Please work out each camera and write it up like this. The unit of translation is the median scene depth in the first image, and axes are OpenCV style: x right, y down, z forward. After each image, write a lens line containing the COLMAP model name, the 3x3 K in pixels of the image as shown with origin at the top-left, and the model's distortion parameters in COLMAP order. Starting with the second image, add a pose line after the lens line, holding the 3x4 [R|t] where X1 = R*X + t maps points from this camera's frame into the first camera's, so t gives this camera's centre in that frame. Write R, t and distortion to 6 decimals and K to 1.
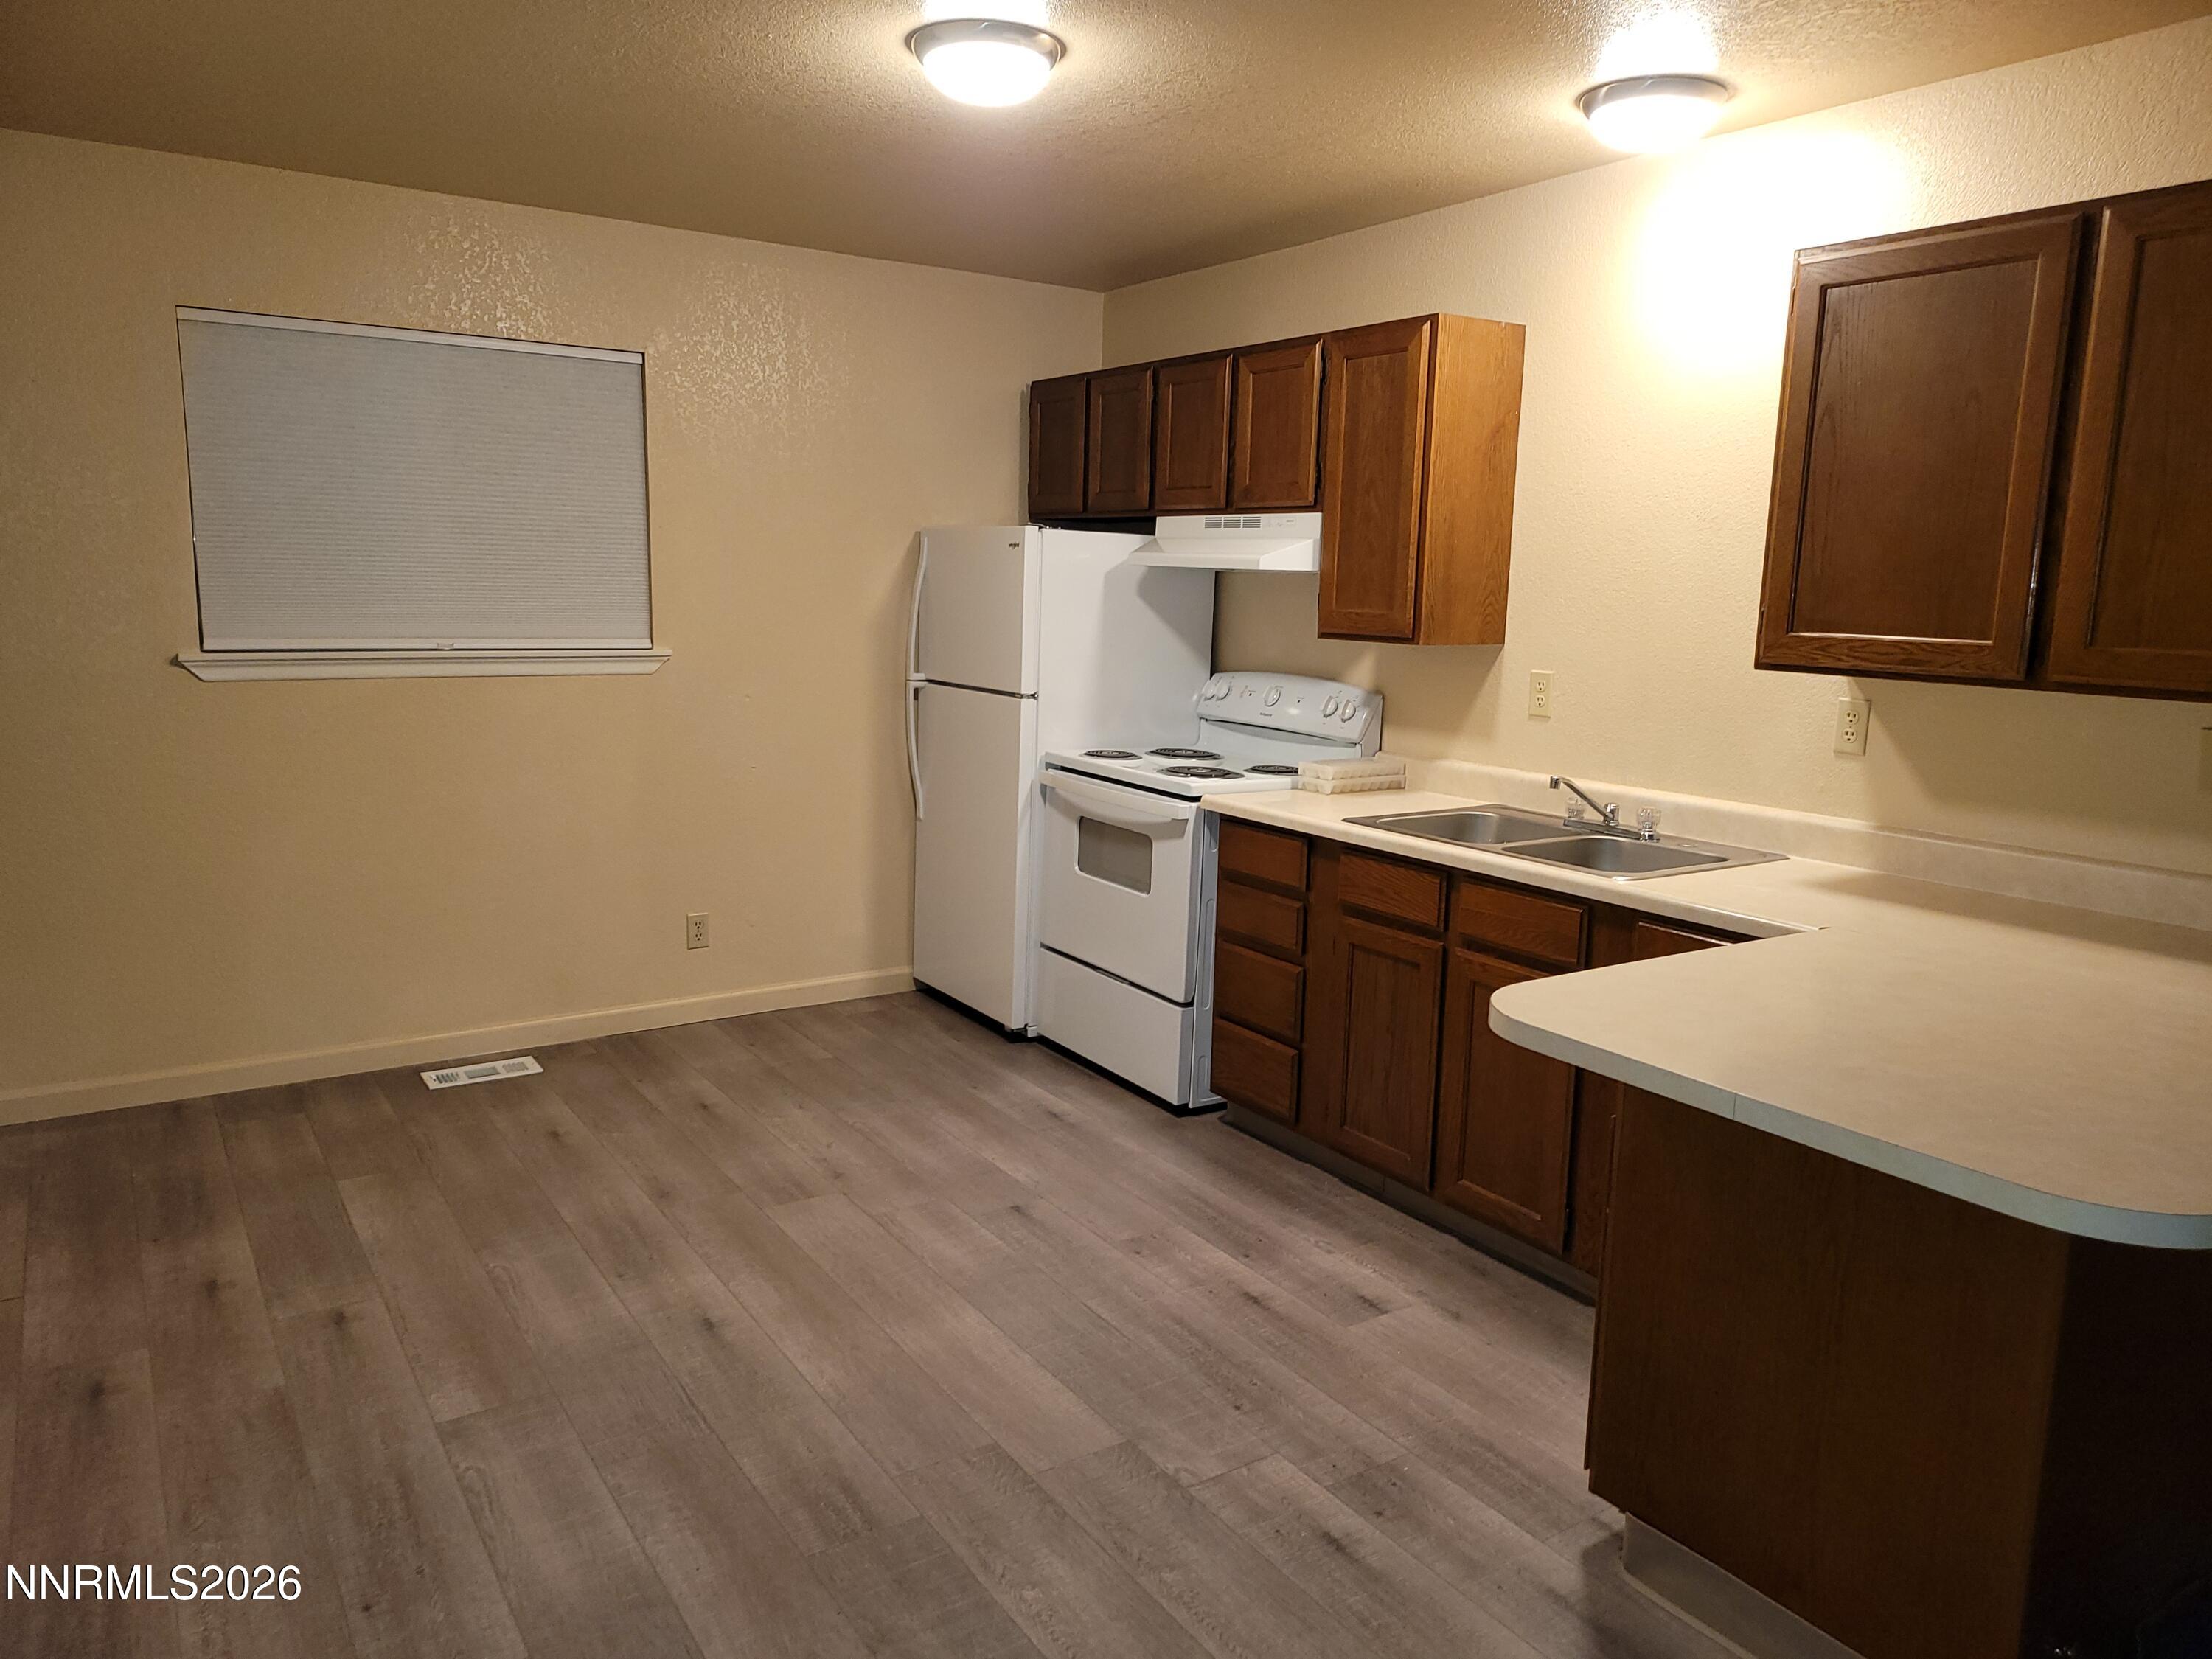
lens RADIAL K [[1533.3, 0, 1100.4], [0, 1533.3, 832.1], [0, 0, 1]] dist [0.070573, -0.084264]
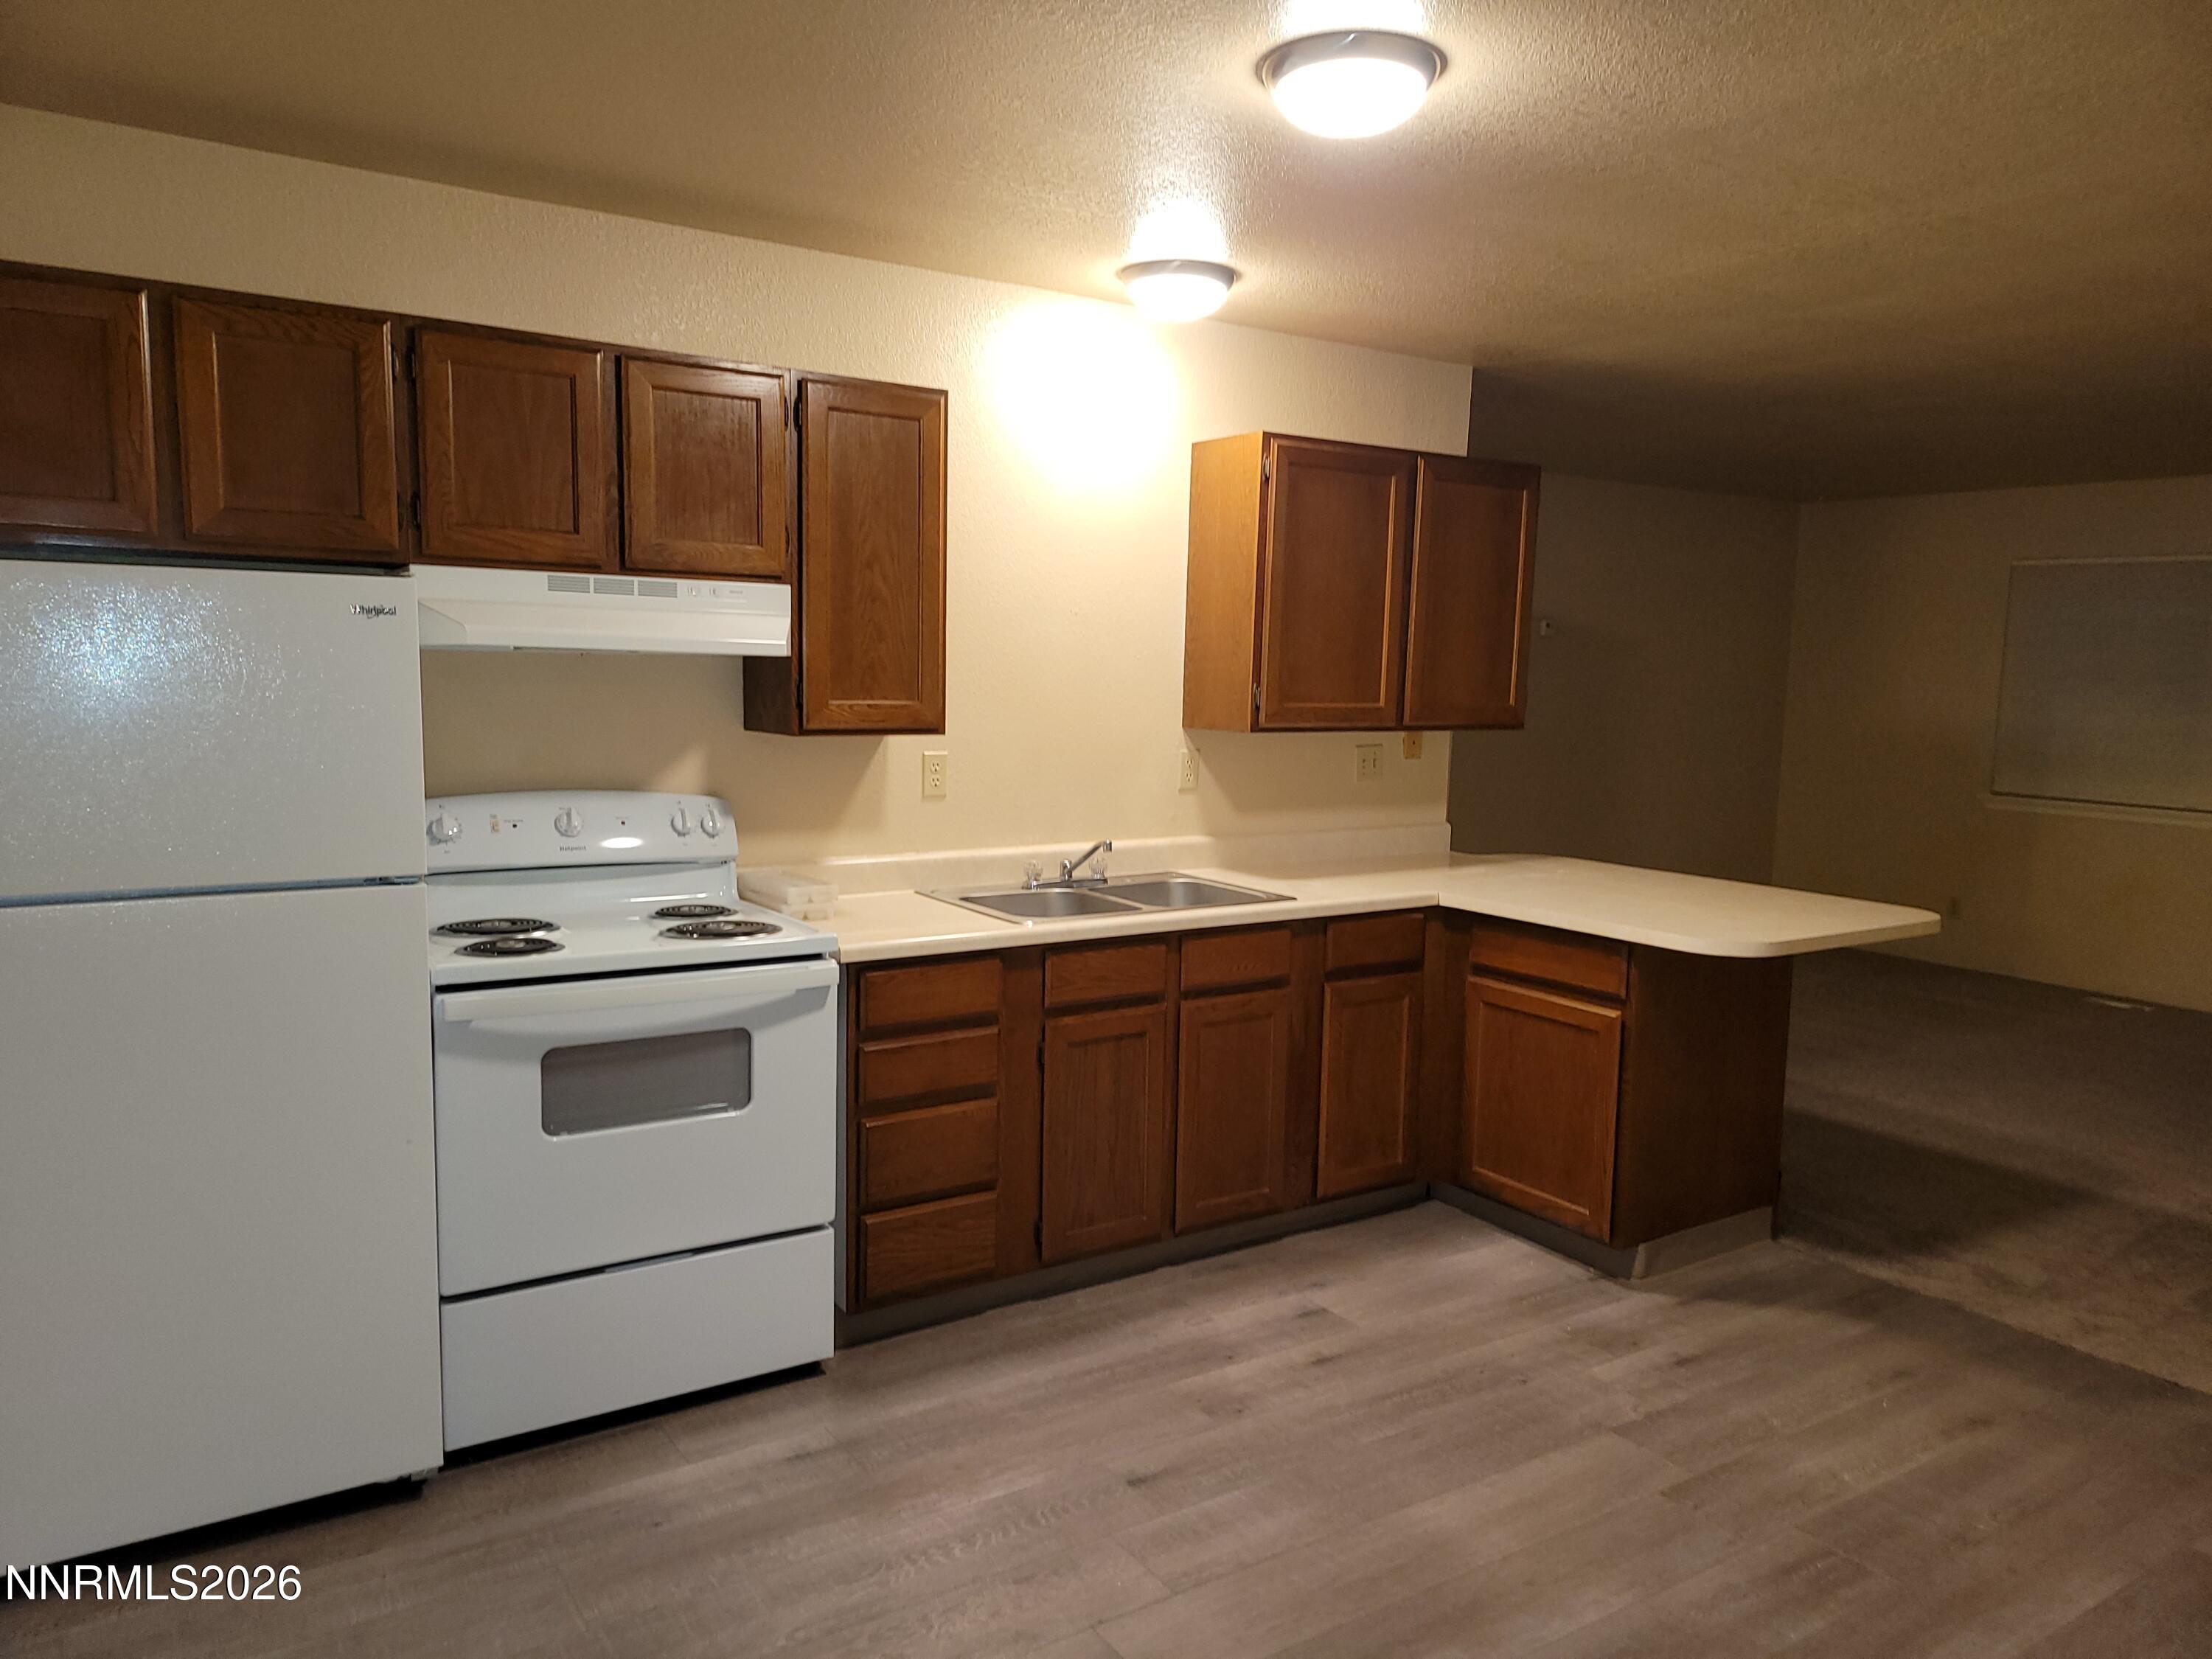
lens RADIAL K [[1533.3, 0, 1100.4], [0, 1533.3, 832.1], [0, 0, 1]] dist [0.070573, -0.084264]
pose [[-0.005398, -0.134386, 0.990914, -0.836803], [0.145800, 0.980234, 0.133731, -0.198240], [-0.989299, 0.145198, 0.014302, 1.016996]]
